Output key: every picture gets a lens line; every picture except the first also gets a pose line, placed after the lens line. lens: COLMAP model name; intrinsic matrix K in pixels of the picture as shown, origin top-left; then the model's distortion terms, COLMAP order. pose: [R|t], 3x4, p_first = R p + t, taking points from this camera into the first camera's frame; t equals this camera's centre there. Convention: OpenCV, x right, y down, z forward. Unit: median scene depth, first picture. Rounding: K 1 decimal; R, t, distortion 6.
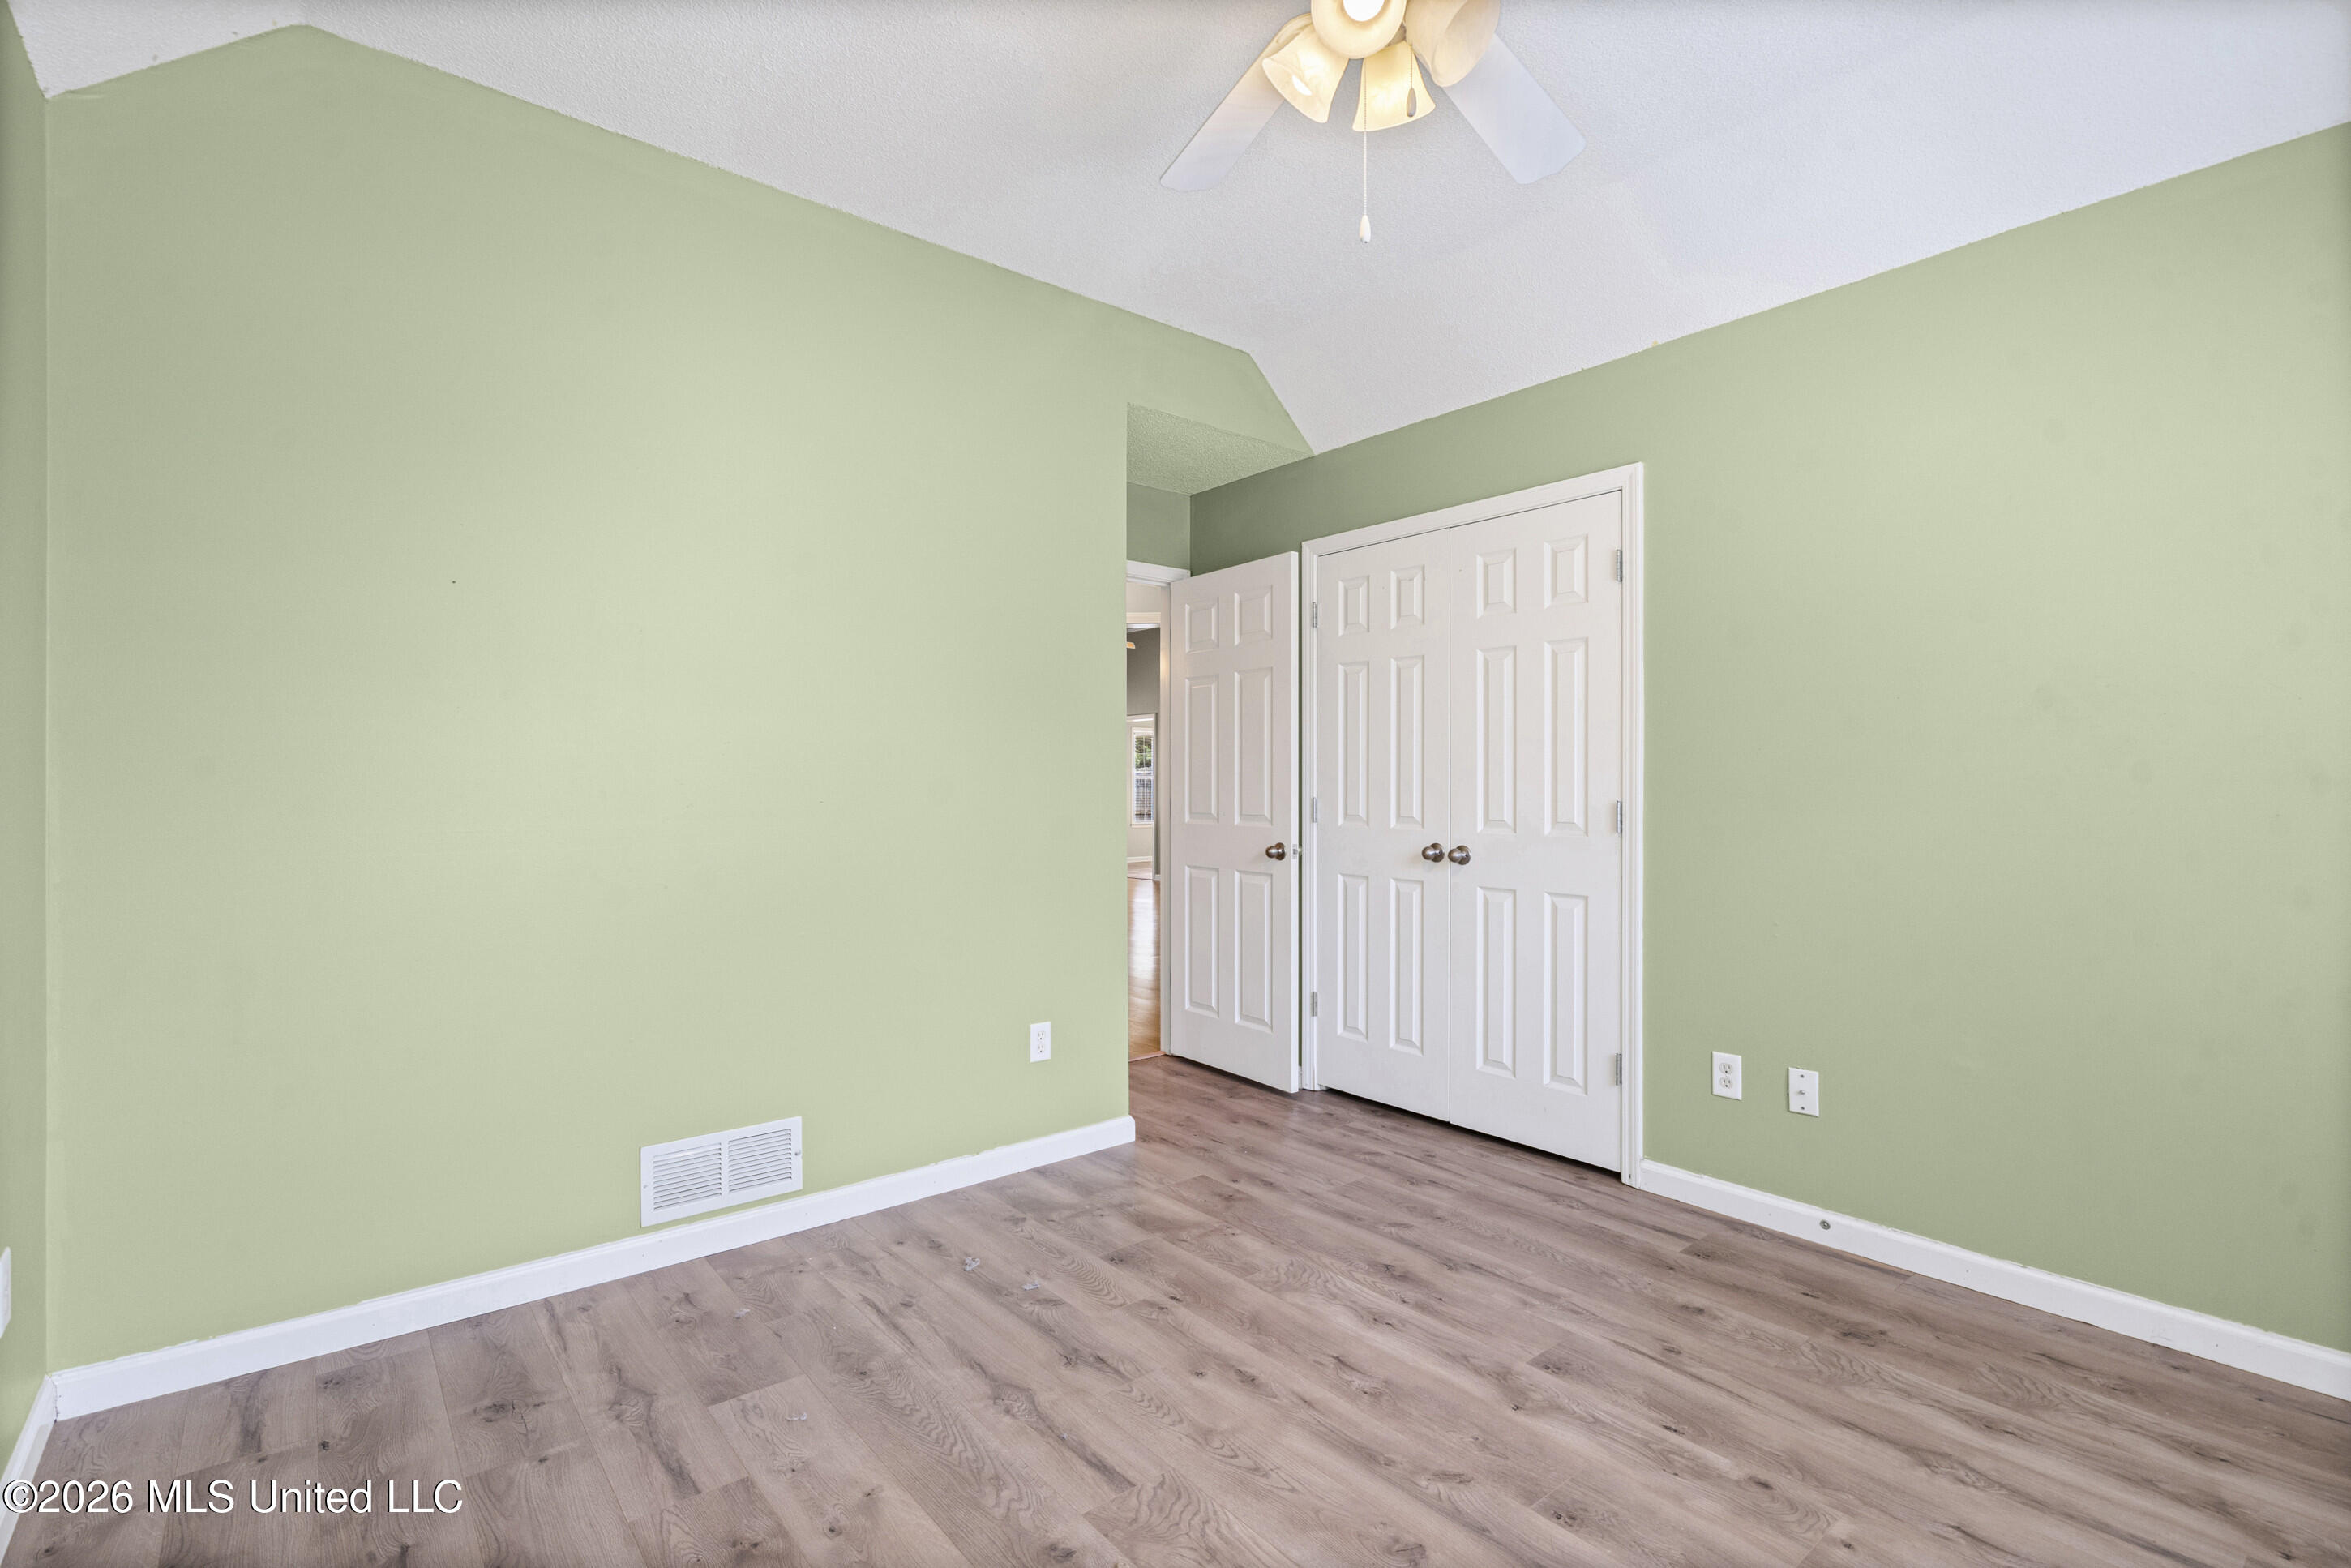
lens RADIAL K [[1080.7, 0, 1175.6], [0, 1080.7, 785.4], [0, 0, 1]] dist [-0.004097, 0.002104]
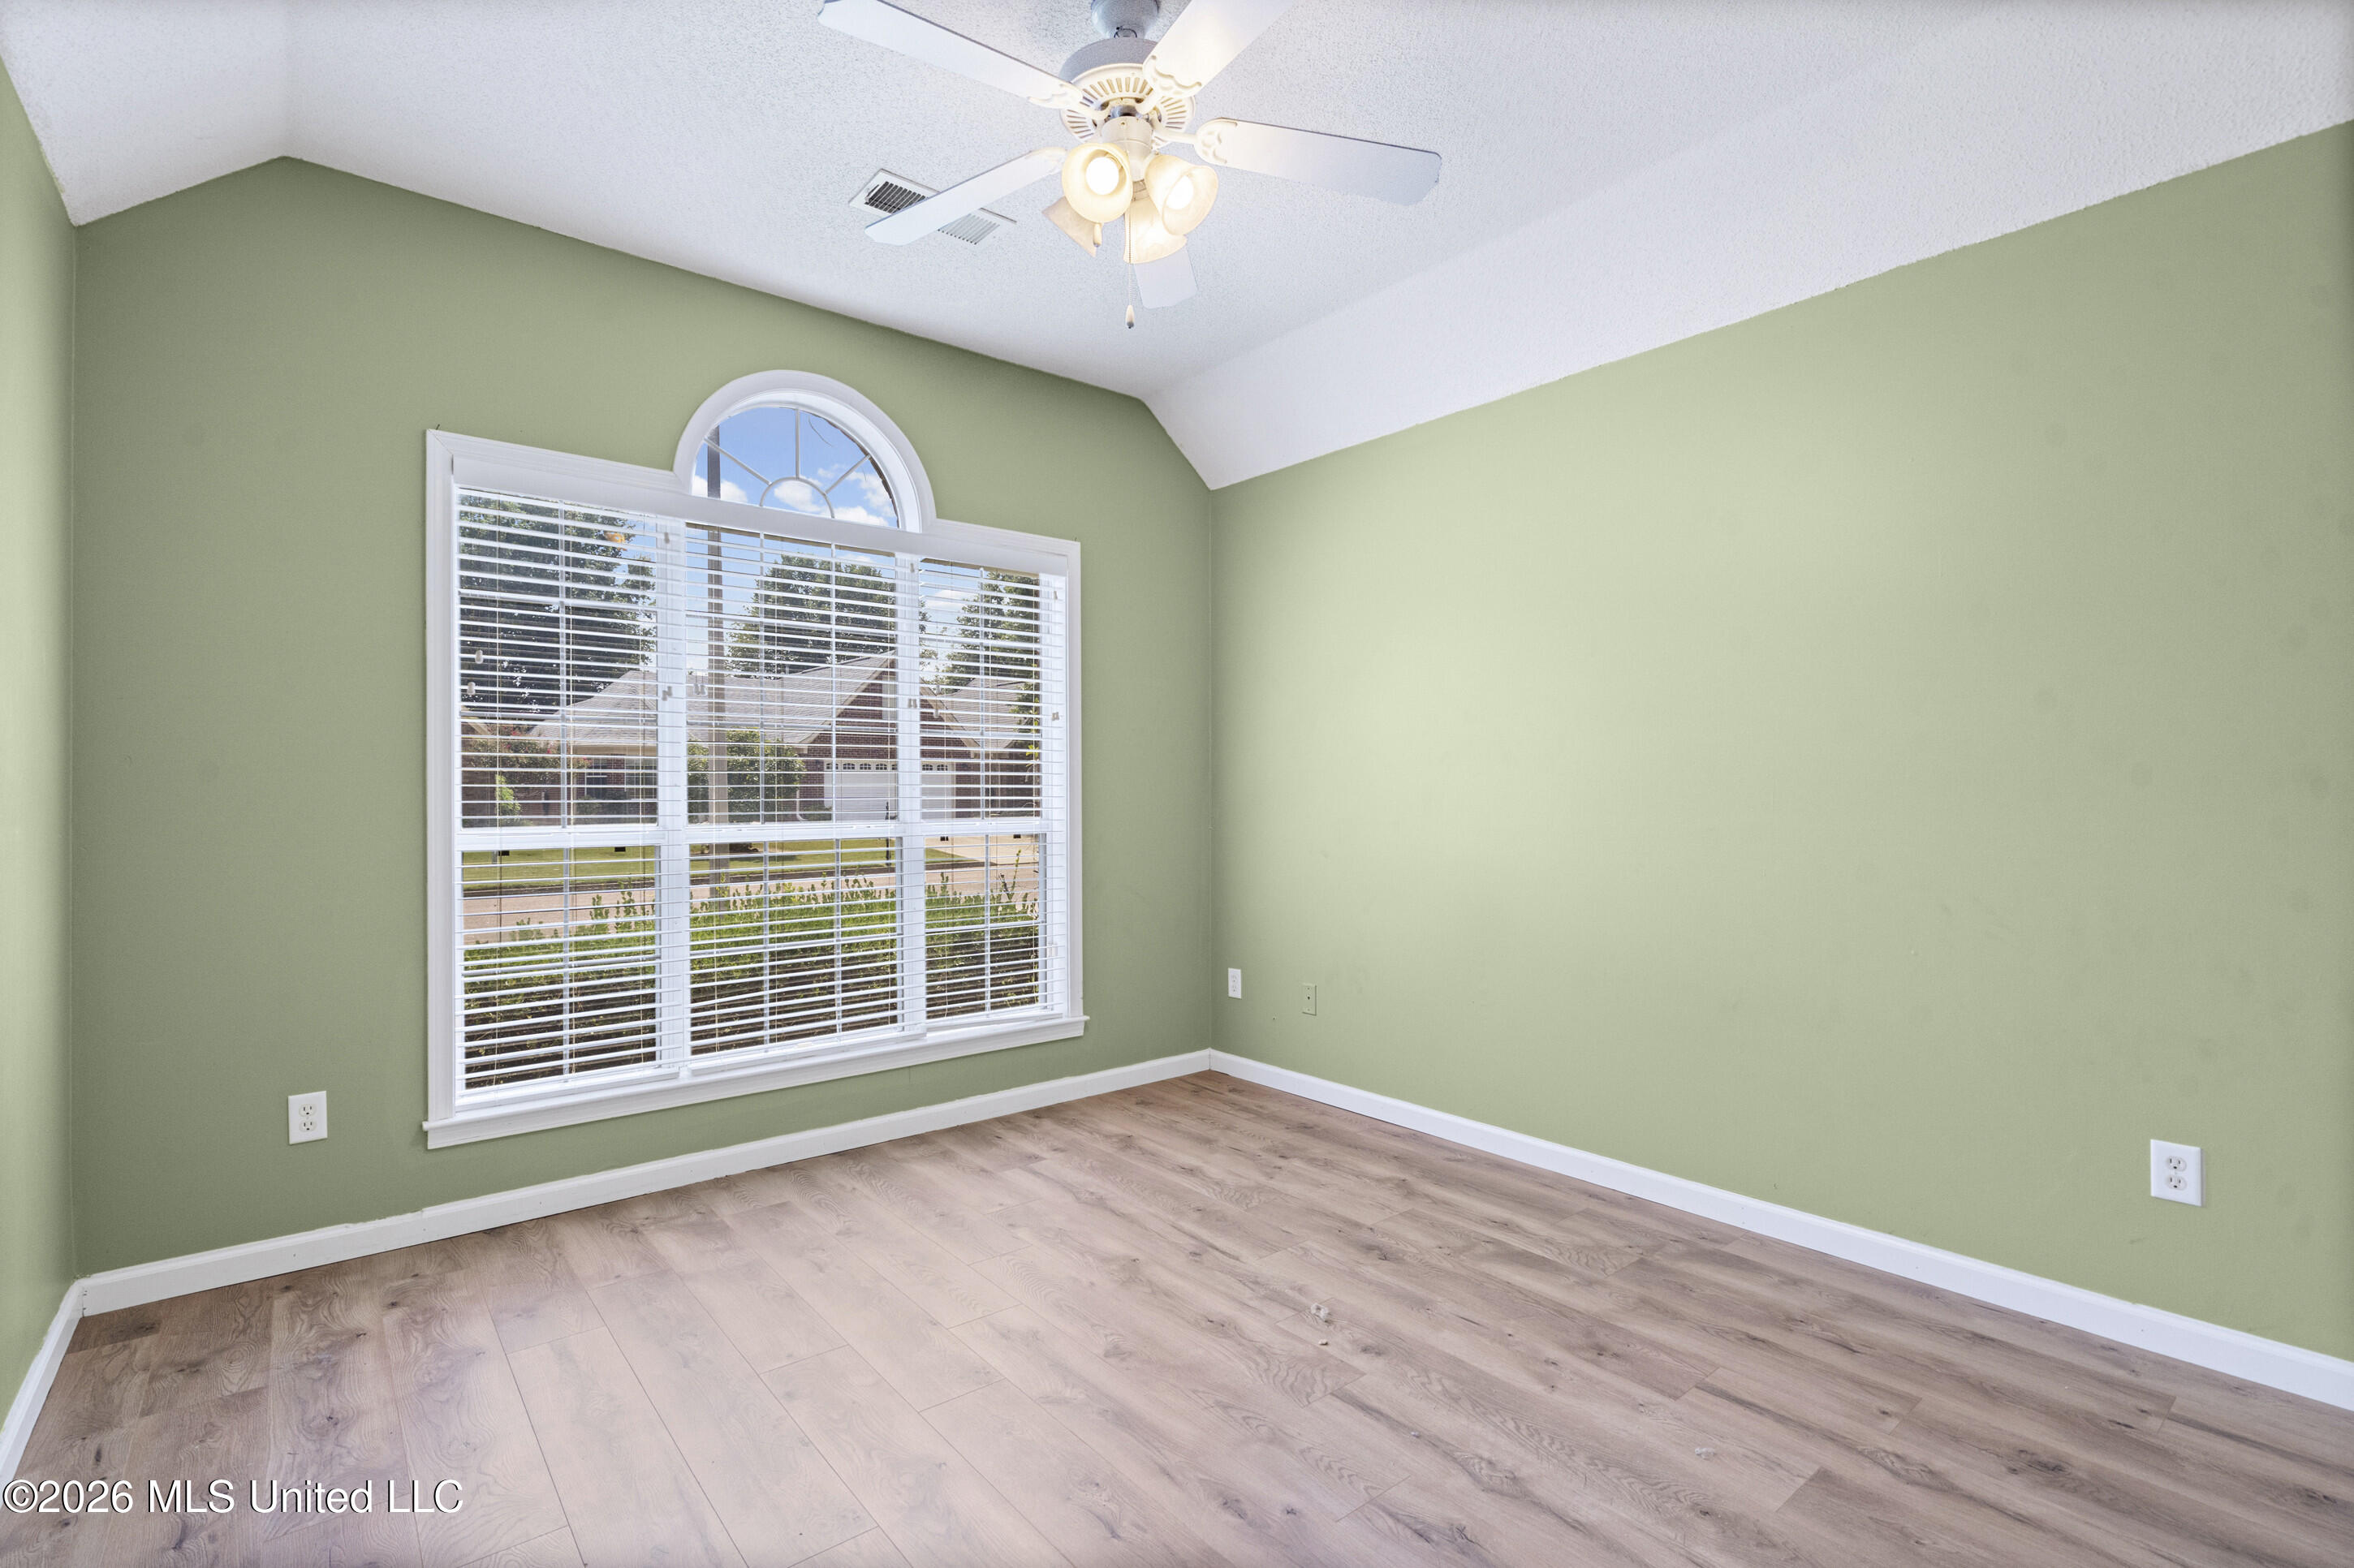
lens RADIAL K [[1082.0, 0, 1177.1], [0, 1082.0, 788.0], [0, 0, 1]] dist [-0.004097, 0.002104]
pose [[-0.999992, 0.002844, -0.002903, 0.122312], [0.002847, 0.999996, -0.000863, -0.001723], [0.002901, -0.000871, -0.999995, 2.046104]]
